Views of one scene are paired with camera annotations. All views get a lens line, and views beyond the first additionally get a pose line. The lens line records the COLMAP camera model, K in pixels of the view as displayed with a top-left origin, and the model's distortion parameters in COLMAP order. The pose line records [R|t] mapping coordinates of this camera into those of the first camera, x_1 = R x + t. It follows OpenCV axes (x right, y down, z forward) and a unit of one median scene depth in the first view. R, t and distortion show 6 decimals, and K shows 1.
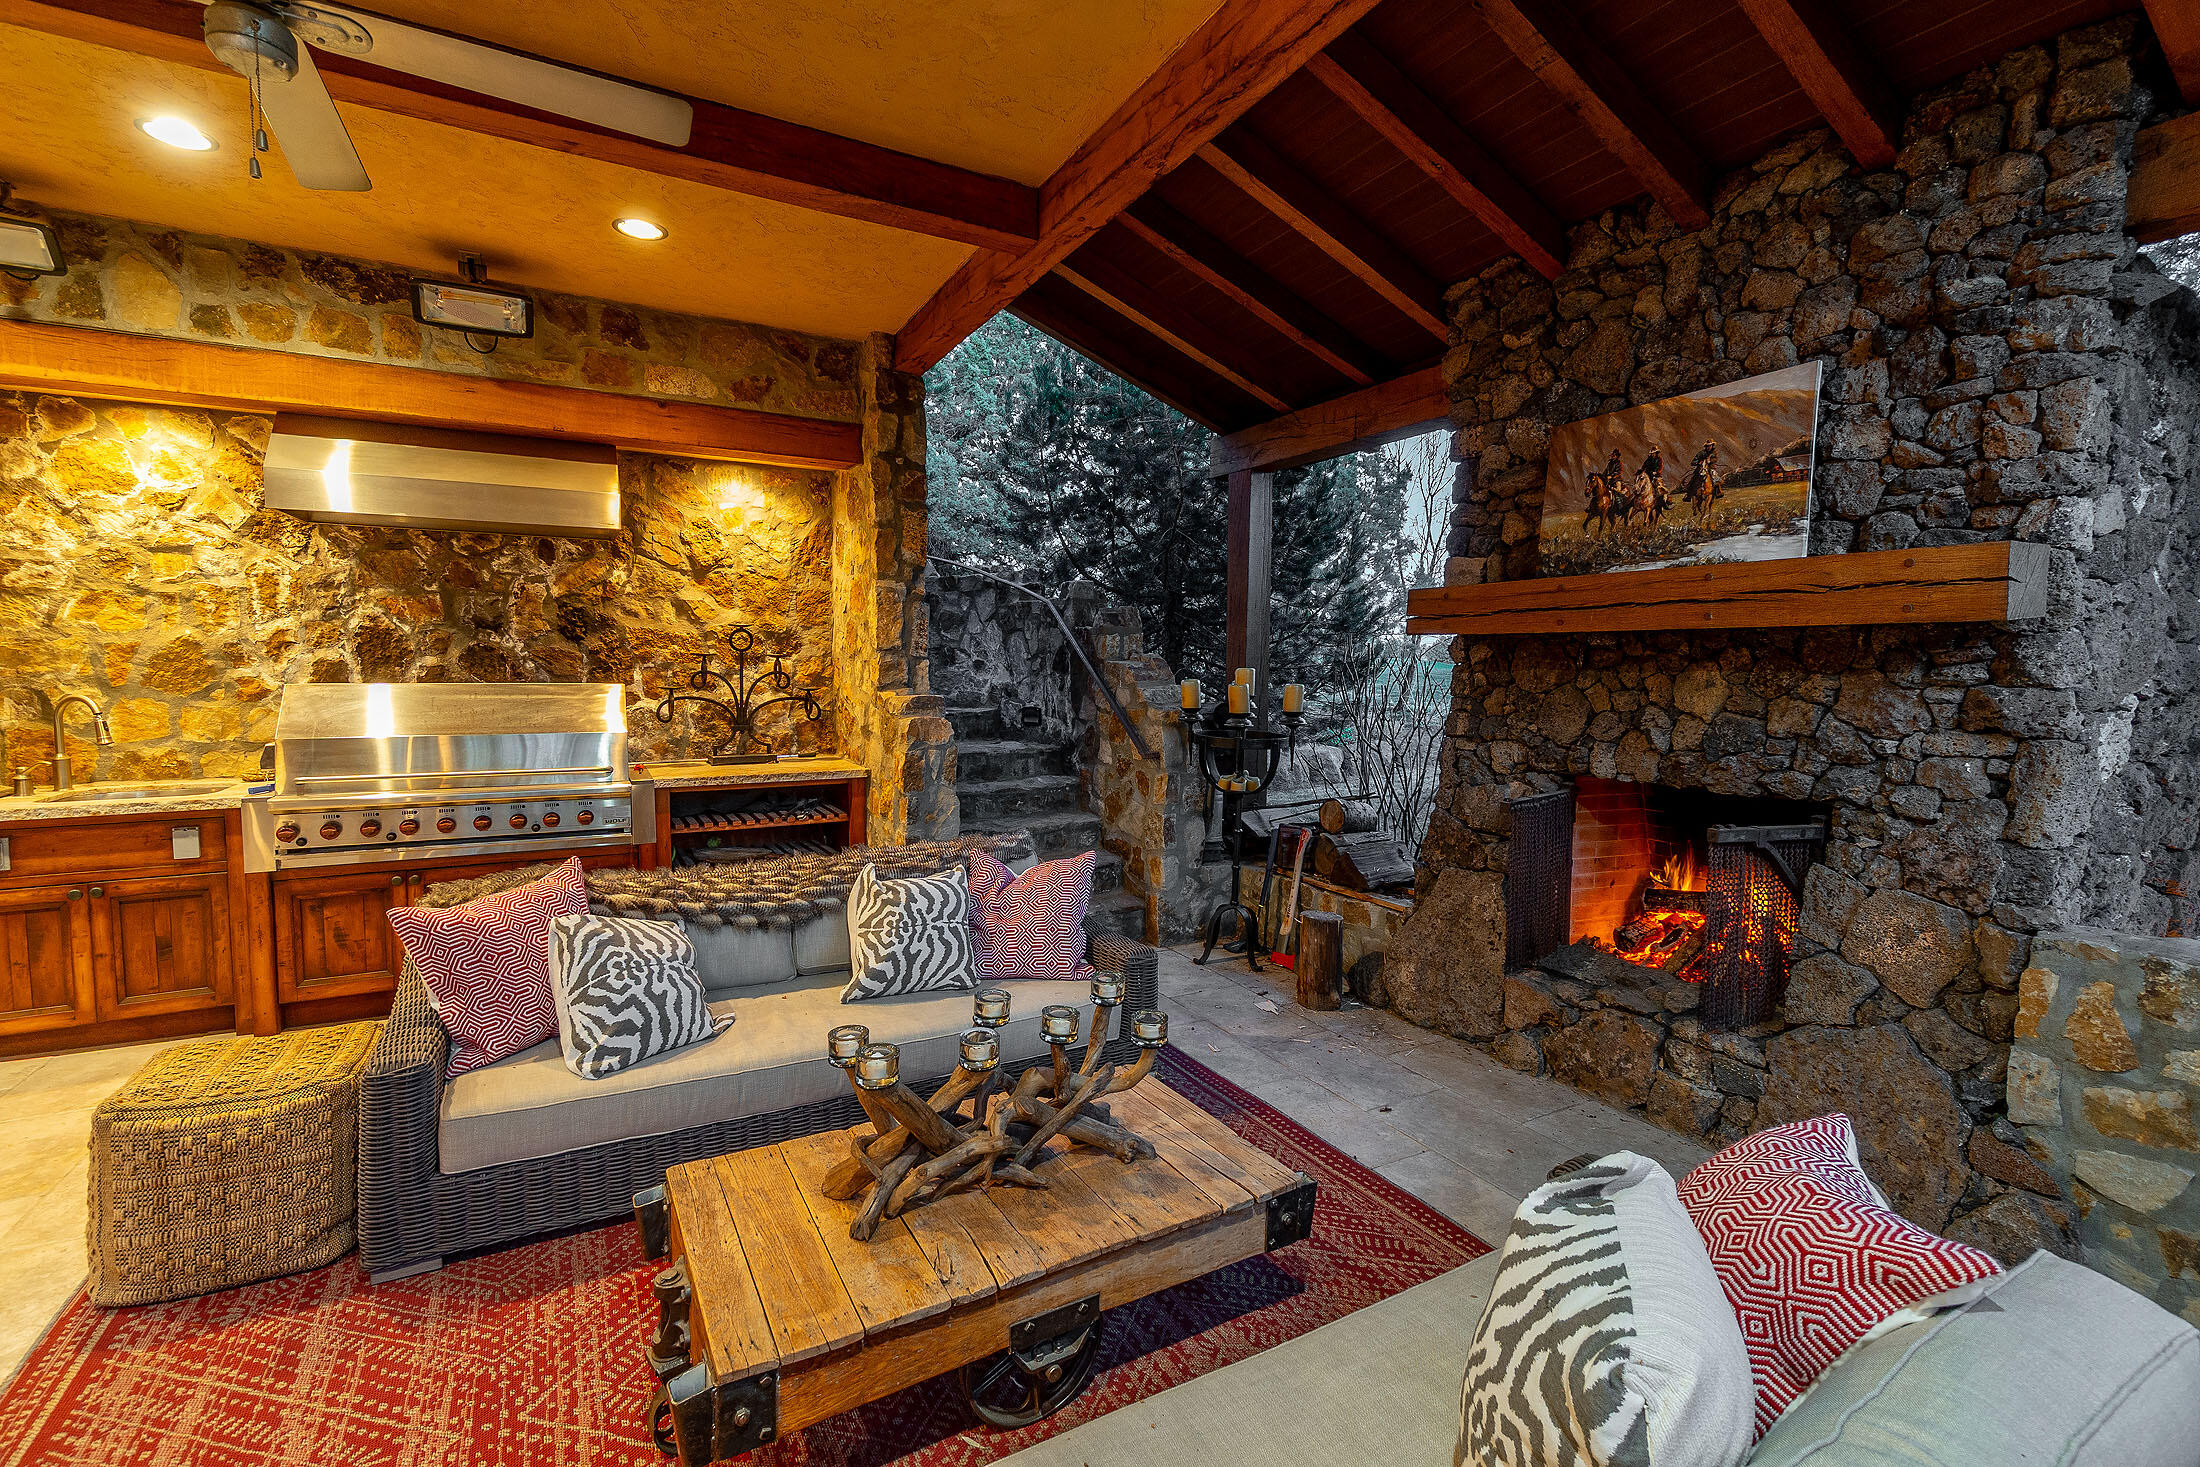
lens RADIAL K [[938.5, 0, 1036.1], [0, 938.5, 749.0], [0, 0, 1]] dist [-0.009246, 0.000855]
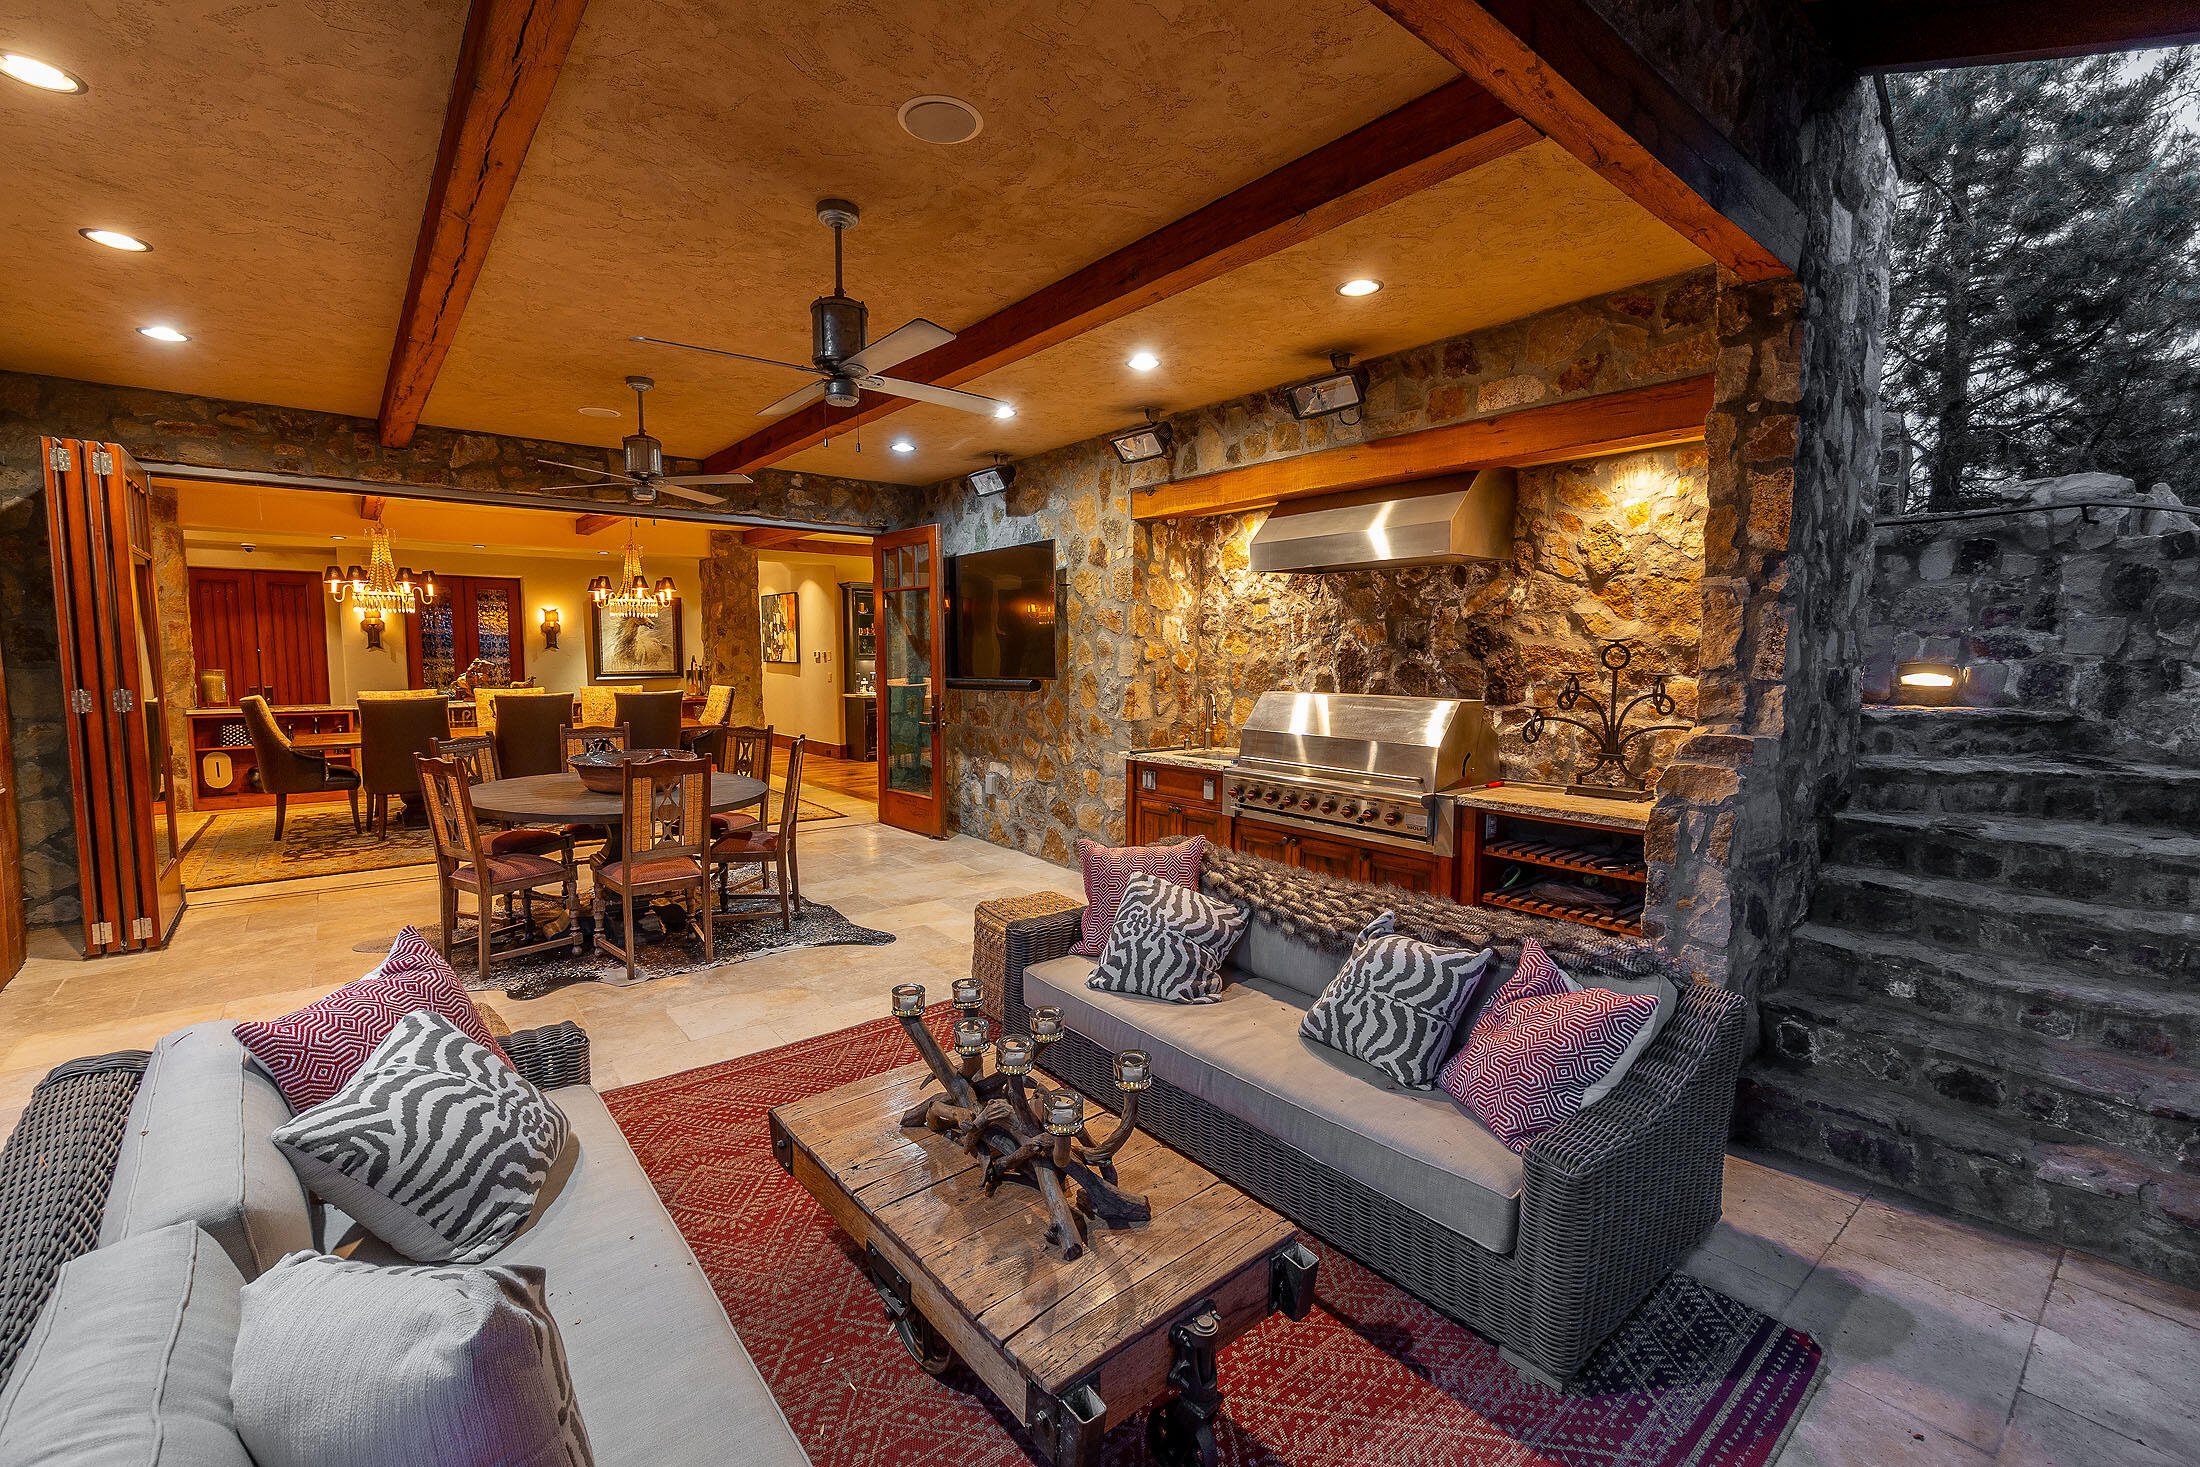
lens RADIAL K [[915.4, 0, 1108.0], [0, 915.4, 742.1], [0, 0, 1]] dist [0.000311, 0.001036]
pose [[0.217346, 0.086344, -0.972268, 0.535270], [-0.091709, 0.993480, 0.067727, -0.066250], [0.971777, 0.074445, 0.223848, 0.458282]]
